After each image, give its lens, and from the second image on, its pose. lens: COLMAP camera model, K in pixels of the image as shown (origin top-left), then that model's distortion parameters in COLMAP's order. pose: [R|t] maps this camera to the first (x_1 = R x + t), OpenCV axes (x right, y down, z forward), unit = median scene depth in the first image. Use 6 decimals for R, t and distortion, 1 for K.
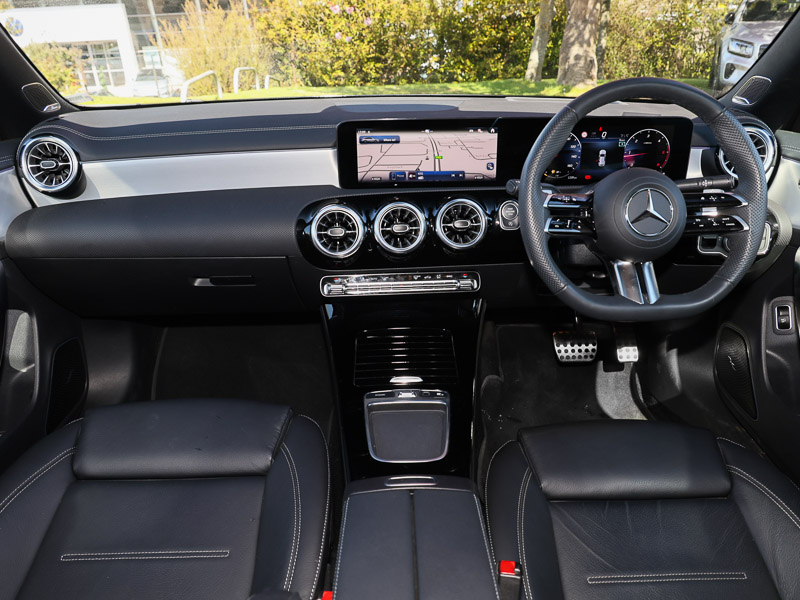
lens RADIAL K [[718.0, 0, 369.3], [0, 718.0, 332.4], [0, 0, 1]] dist [0.002713, 0.008395]
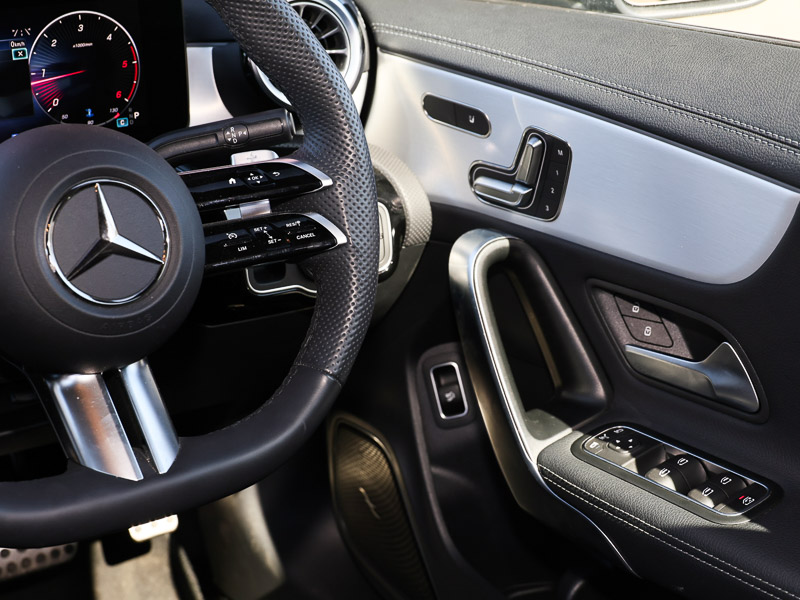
lens RADIAL K [[1386.7, 0, 396.5], [0, 1386.7, 299.7], [0, 0, 1]] dist [0.011343, 0.000000]
pose [[0.860076, -0.179285, 0.477626, 0.142149], [0.192326, 0.981086, 0.021940, -0.107216], [-0.472525, 0.072990, 0.878290, 0.247580]]
